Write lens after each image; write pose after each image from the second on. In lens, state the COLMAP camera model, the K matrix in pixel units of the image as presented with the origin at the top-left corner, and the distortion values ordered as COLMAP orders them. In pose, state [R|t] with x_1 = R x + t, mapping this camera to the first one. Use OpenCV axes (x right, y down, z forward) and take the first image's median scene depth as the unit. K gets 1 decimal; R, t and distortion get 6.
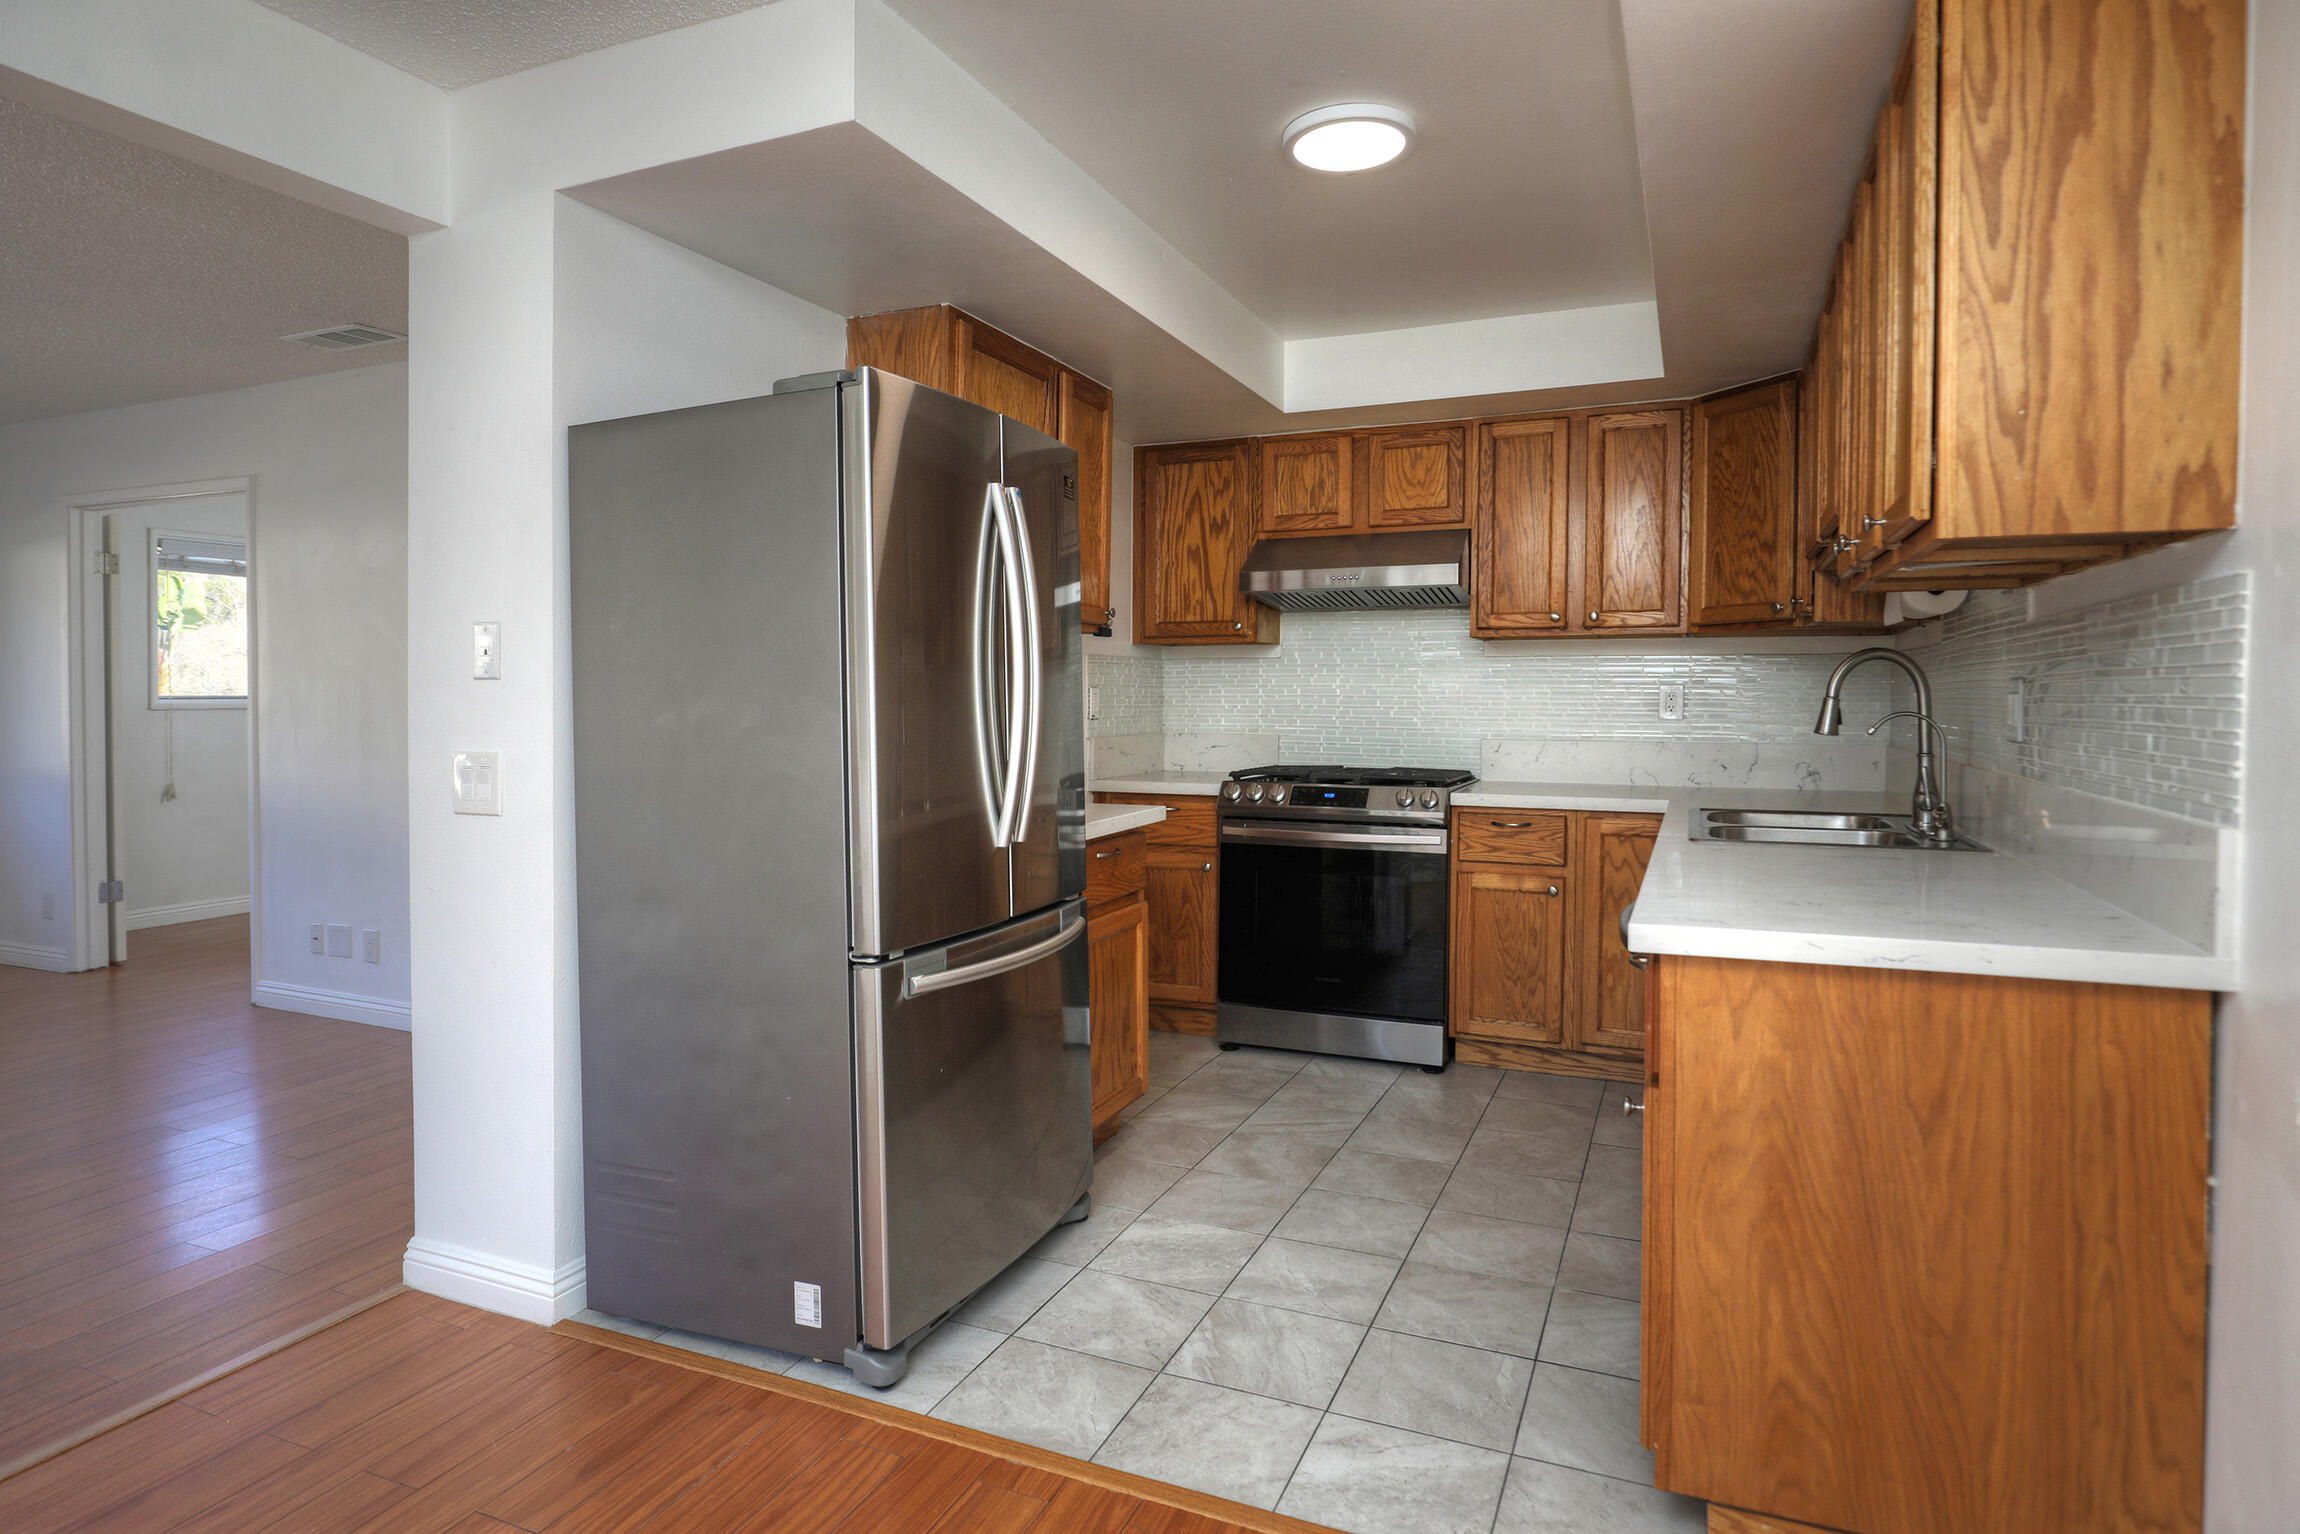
lens RADIAL K [[1249.5, 0, 1025.5], [0, 1249.5, 738.8], [0, 0, 1]] dist [-0.014175, -0.000191]
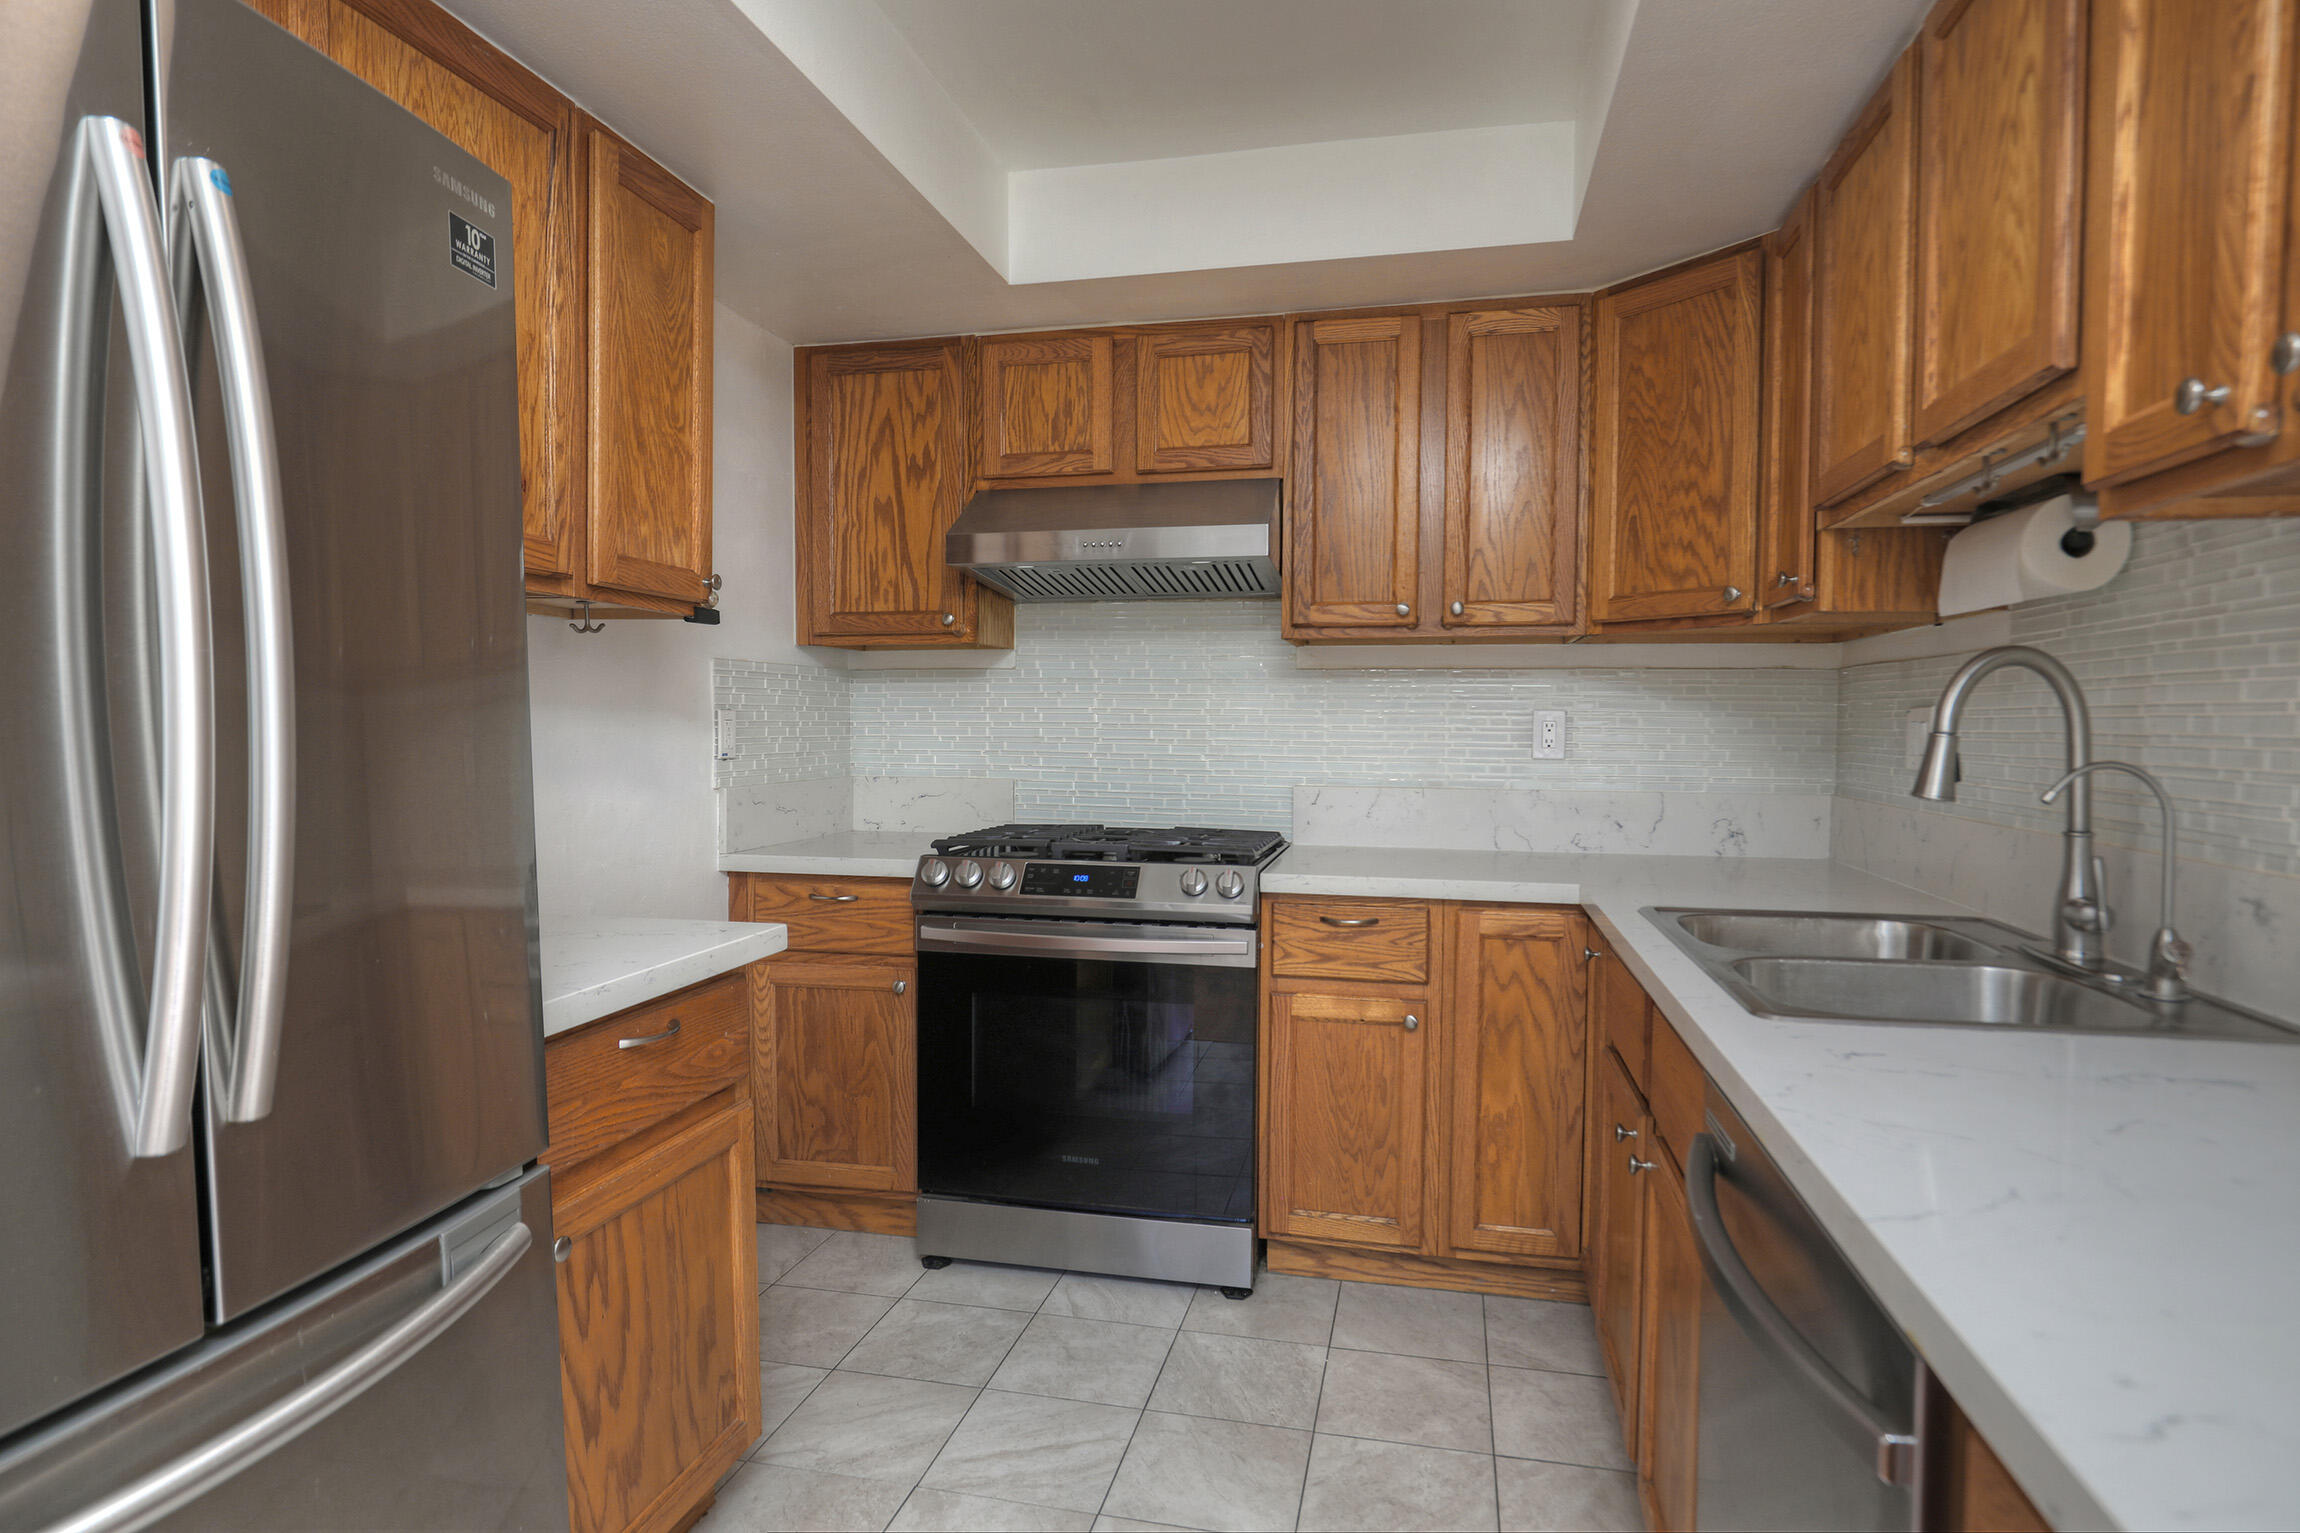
lens RADIAL K [[1249.5, 0, 1153.3], [0, 1249.5, 780.3], [0, 0, 1]] dist [-0.014175, -0.000191]
pose [[0.960336, -0.010581, 0.278645, 0.104207], [0.006486, 0.999857, 0.015612, -0.016070], [-0.278770, -0.013185, 0.960267, 0.385345]]
